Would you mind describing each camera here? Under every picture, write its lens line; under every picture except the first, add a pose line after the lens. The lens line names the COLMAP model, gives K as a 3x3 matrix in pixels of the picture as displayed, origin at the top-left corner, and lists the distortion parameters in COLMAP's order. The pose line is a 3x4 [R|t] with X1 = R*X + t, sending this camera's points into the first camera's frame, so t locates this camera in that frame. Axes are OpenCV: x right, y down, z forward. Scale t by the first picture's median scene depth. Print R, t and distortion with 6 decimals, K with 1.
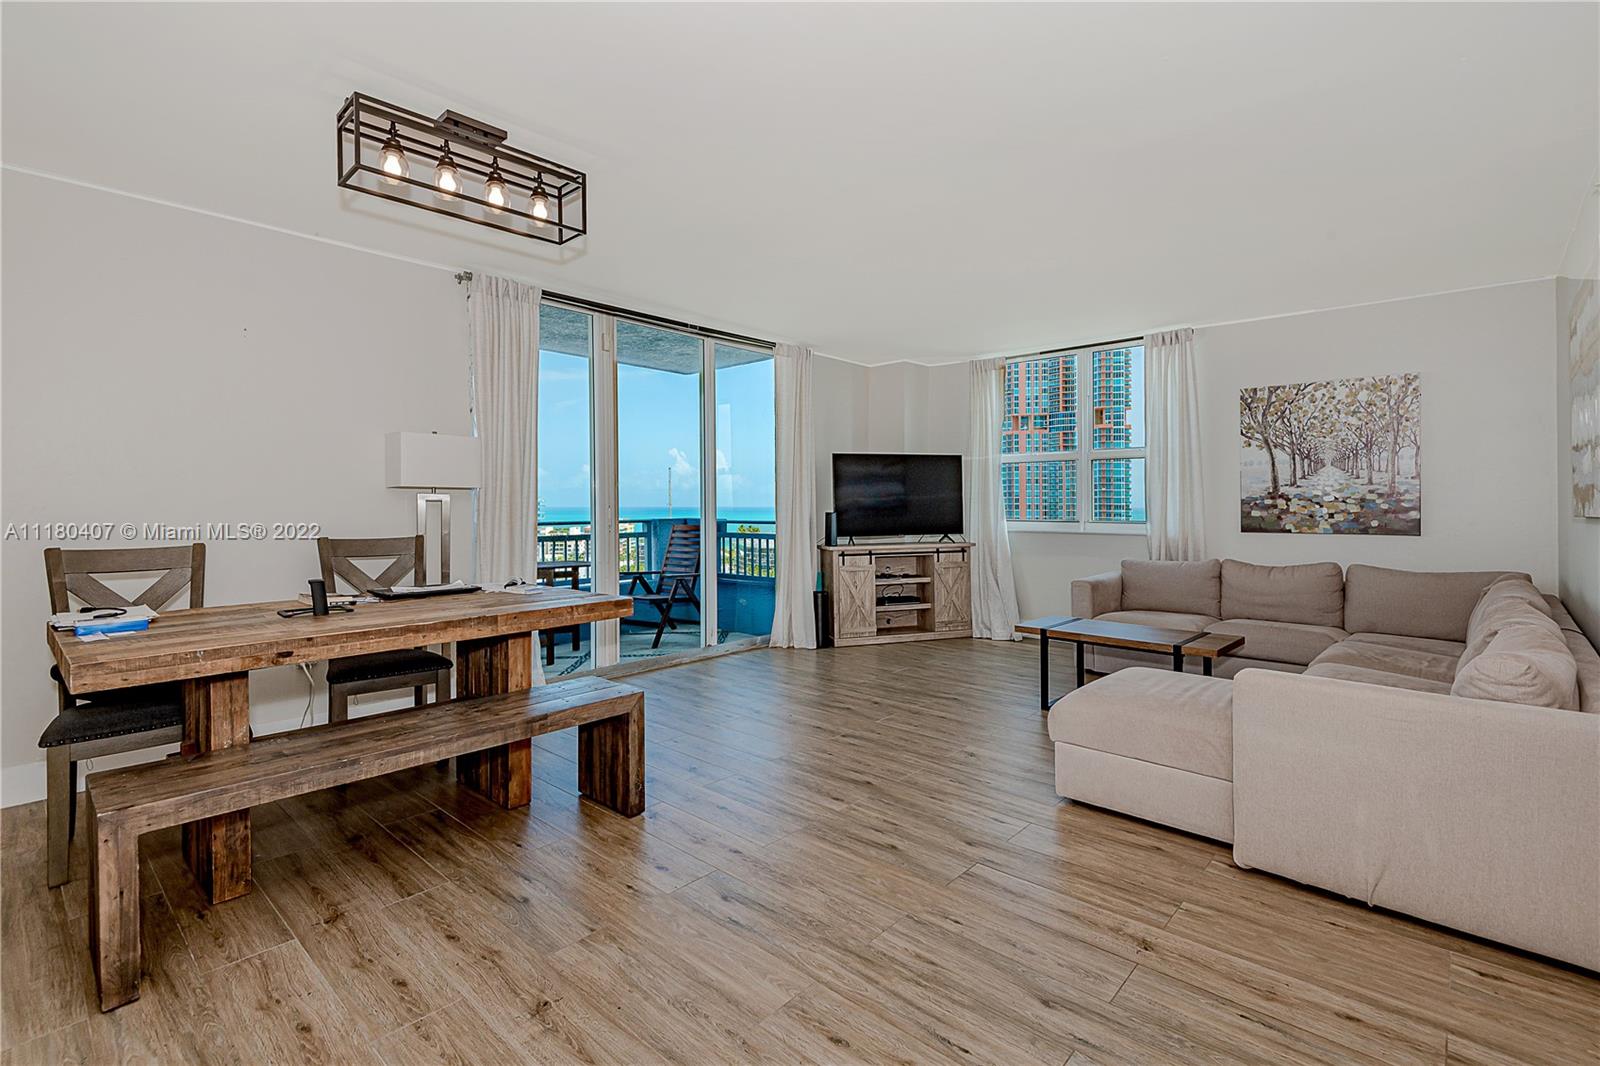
lens RADIAL K [[731.8, 0, 829.7], [0, 731.8, 508.4], [0, 0, 1]] dist [0.027999, -0.010727]
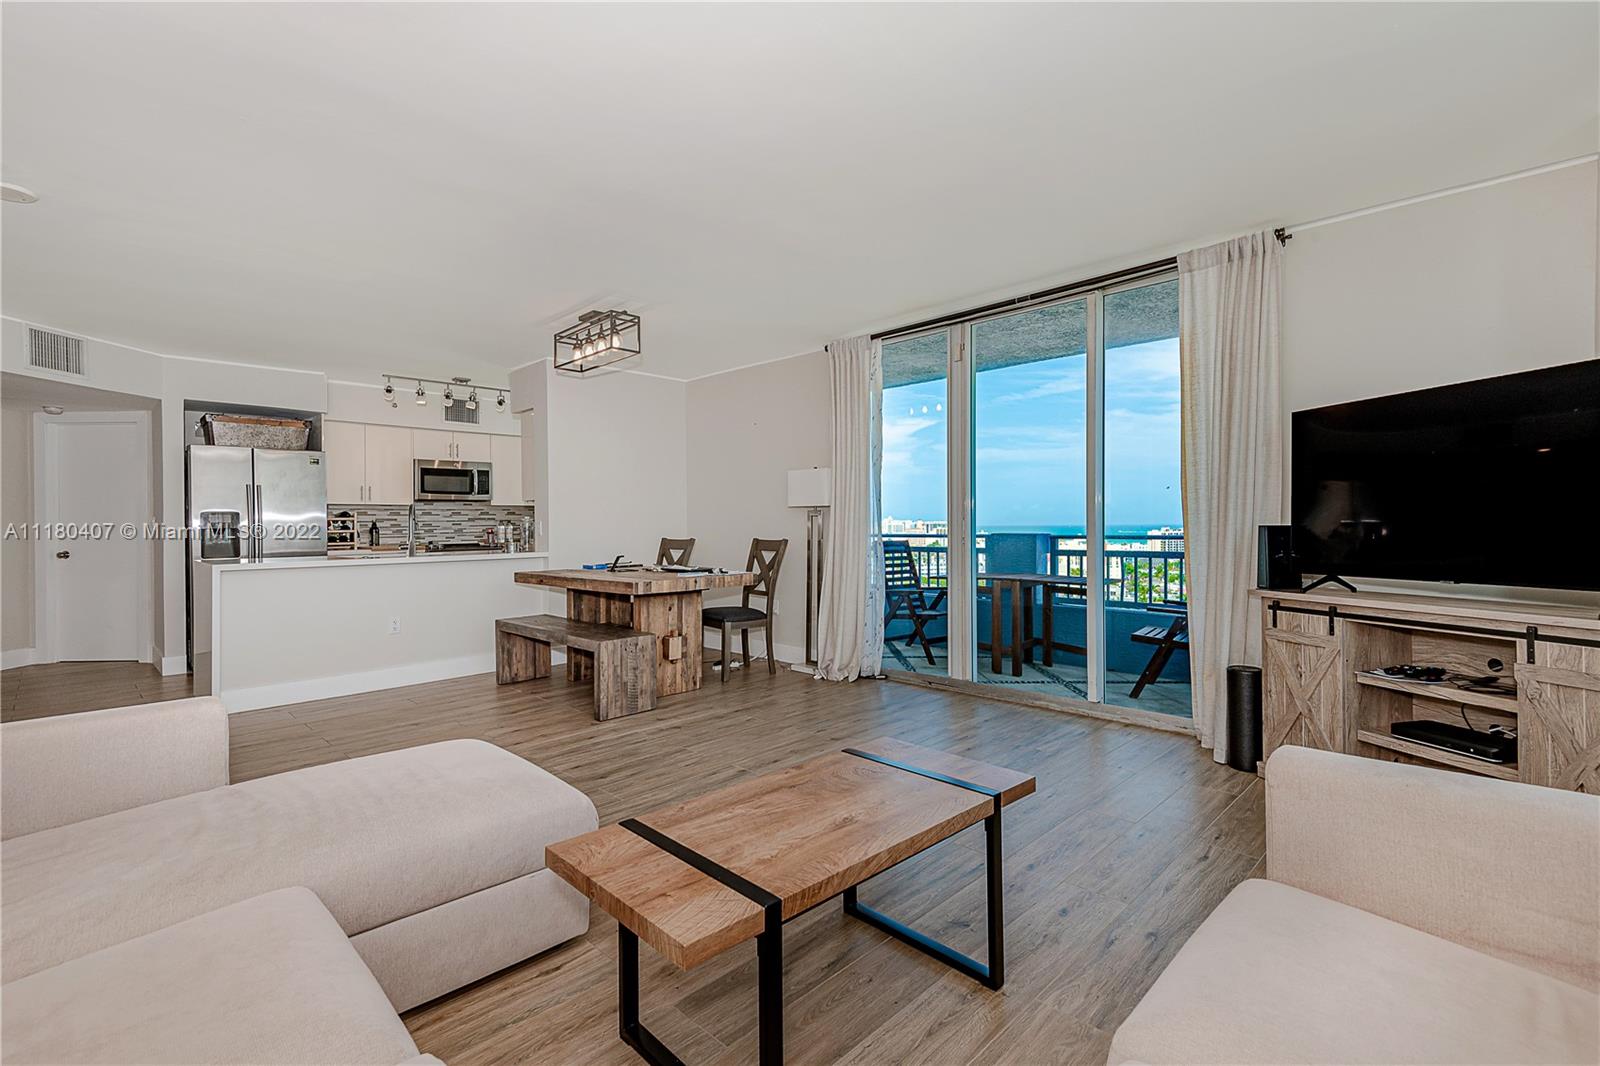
lens RADIAL K [[731.8, 0, 810.1], [0, 731.8, 518.1], [0, 0, 1]] dist [0.027999, -0.010727]
pose [[-0.059859, -0.007818, -0.998176, 0.716718], [-0.000285, 0.999969, -0.007815, 0.005879], [0.998207, -0.000183, -0.059859, 0.892391]]
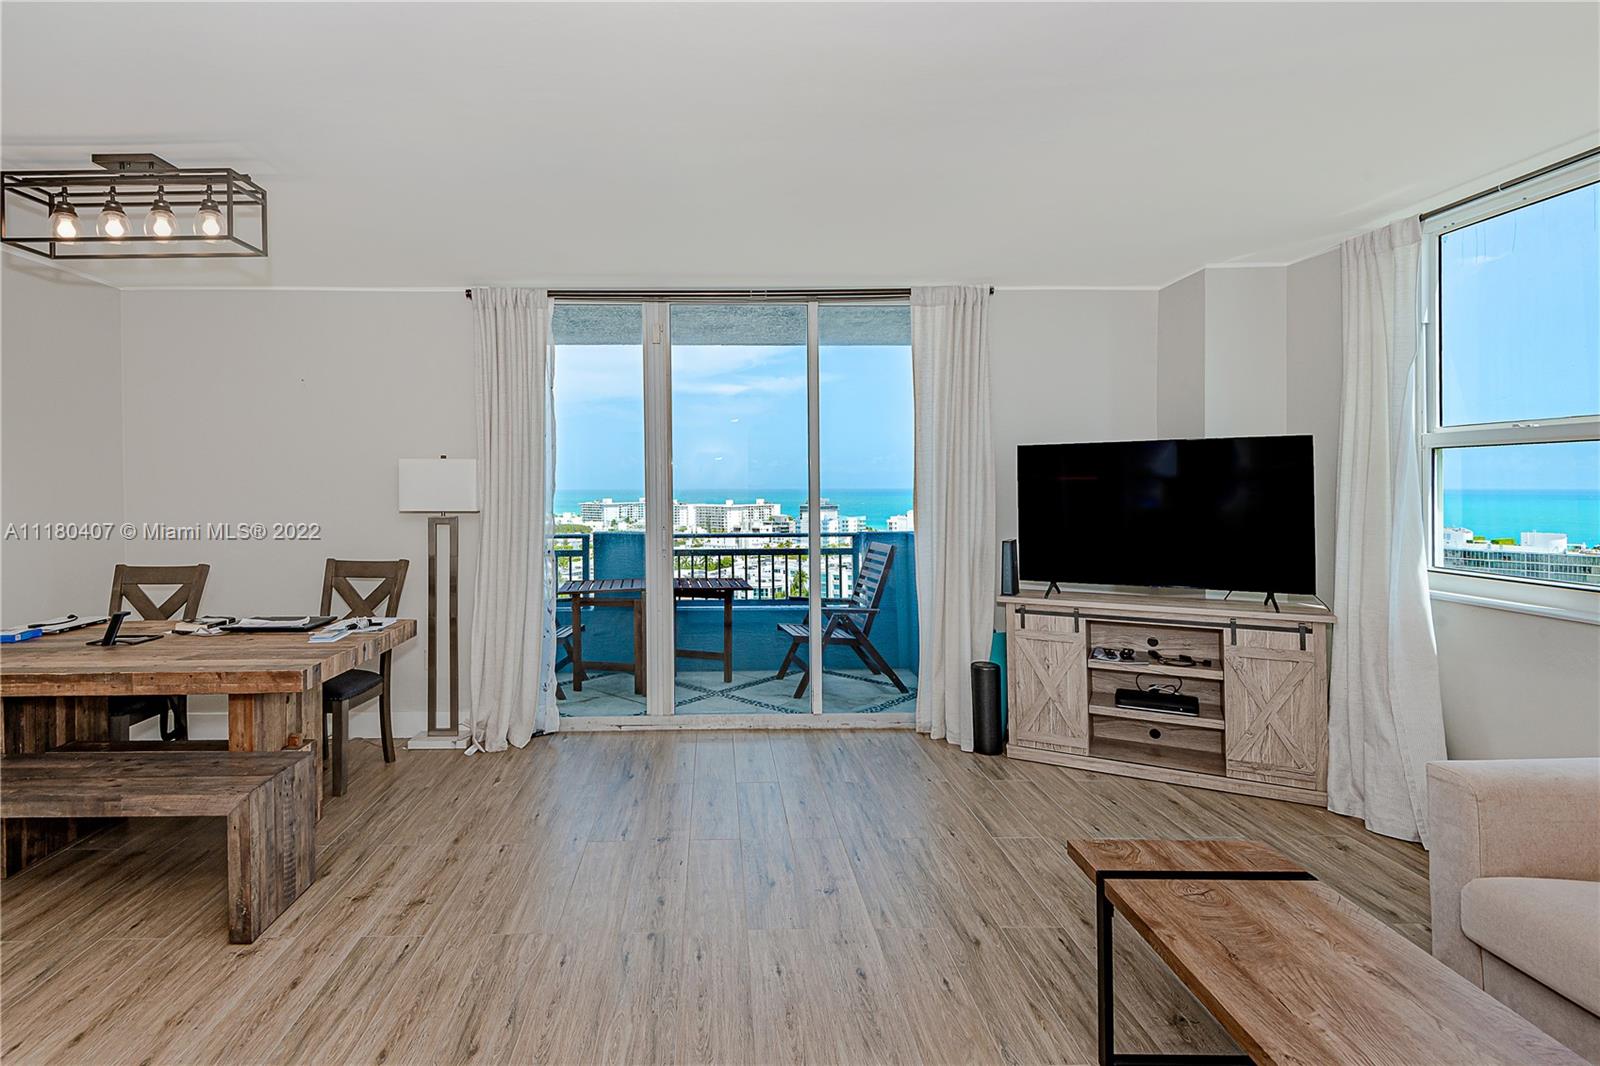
lens RADIAL K [[776.0, 0, 731.5], [0, 776.0, 484.2], [0, 0, 1]] dist [0.020459, -0.005686]
pose [[0.671855, 0.000593, -0.740683, 0.429223], [-0.004700, 0.999983, -0.003462, -0.050615], [0.740668, 0.005807, 0.671846, 0.479257]]
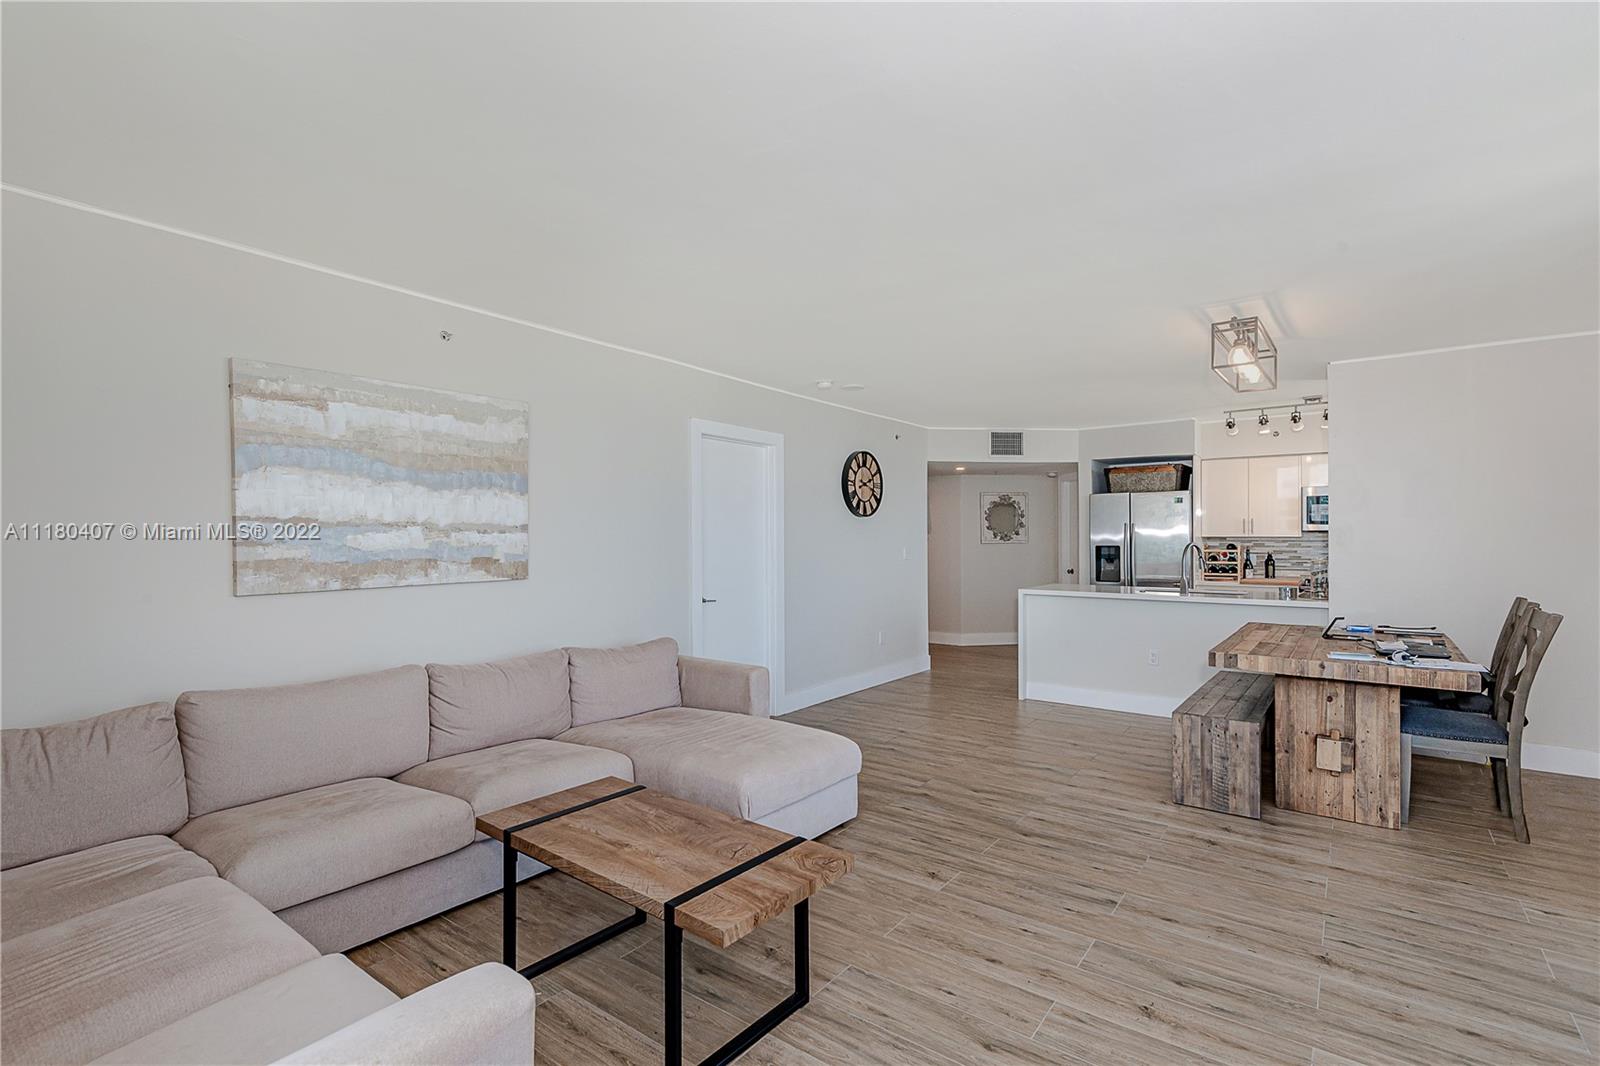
lens RADIAL K [[731.8, 0, 801.2], [0, 731.8, 556.6], [0, 0, 1]] dist [0.027999, -0.010727]
pose [[-0.998126, 0.003241, -0.061105, 0.288852], [0.001250, 0.999468, 0.032596, -0.042070], [0.061178, 0.032458, -0.997599, 1.330861]]
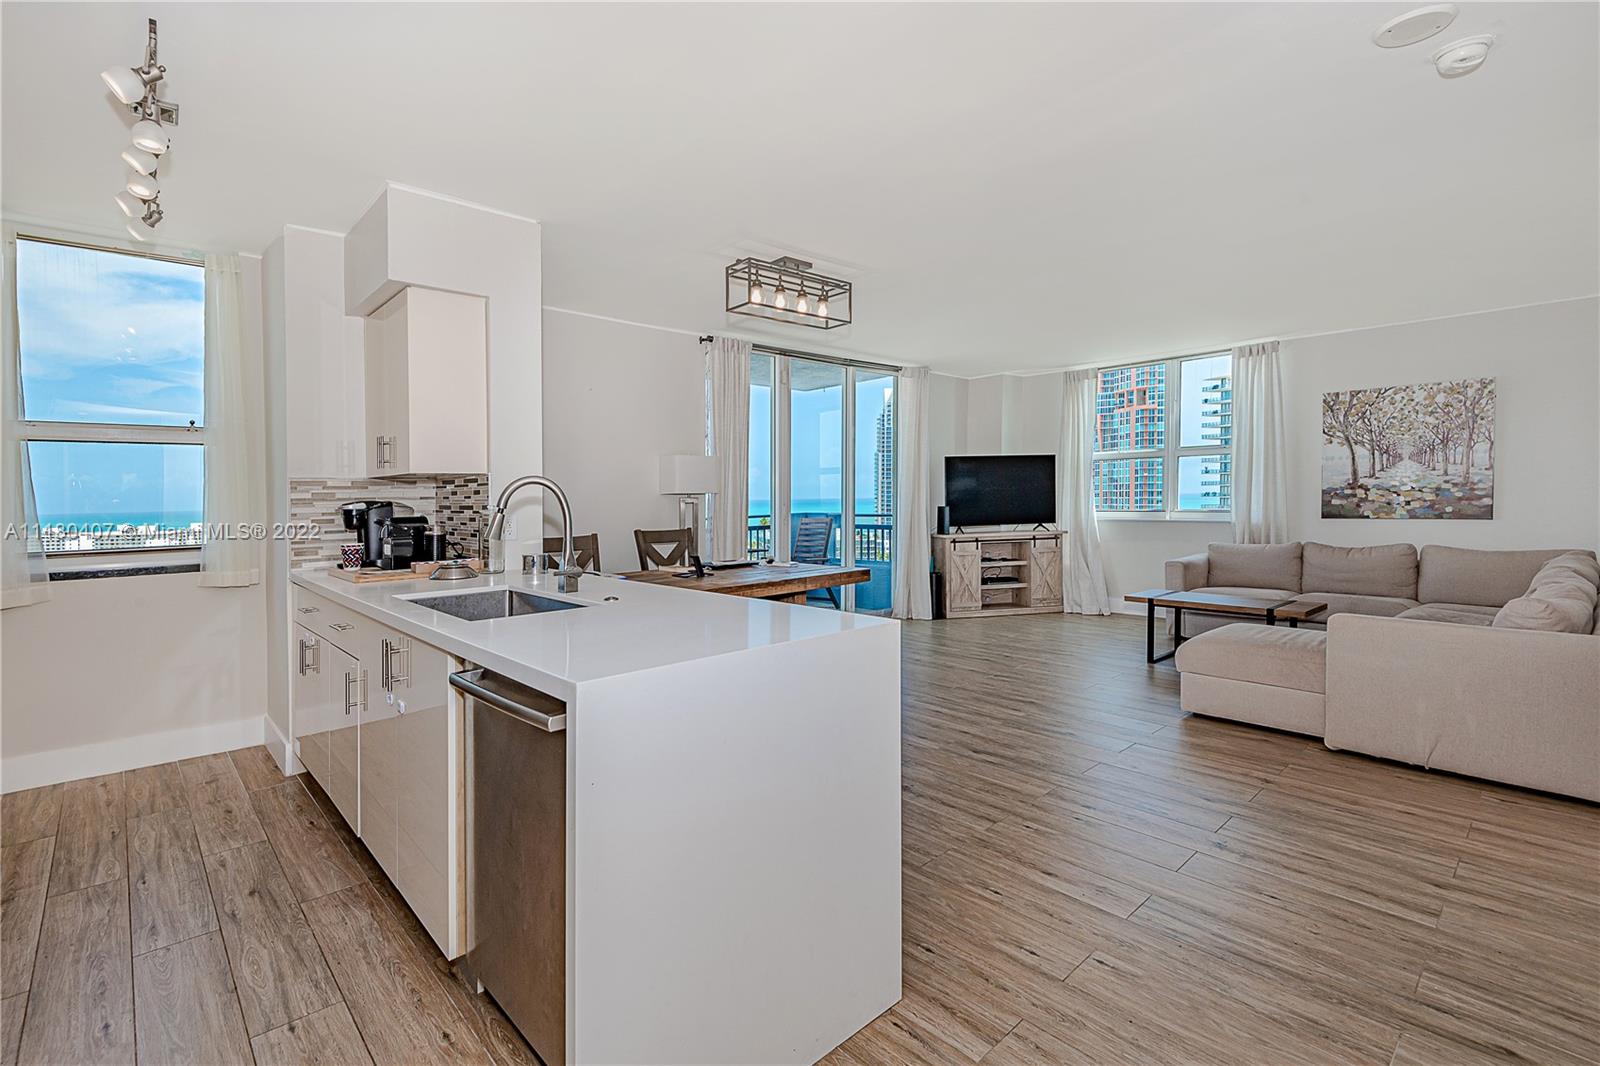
lens RADIAL K [[731.8, 0, 759.7], [0, 731.8, 531.8], [0, 0, 1]] dist [0.027999, -0.010727]
pose [[0.992130, -0.010059, -0.124809, -0.187103], [0.015478, 0.998976, 0.042524, -0.010634], [0.124254, -0.044121, 0.991269, -0.285586]]
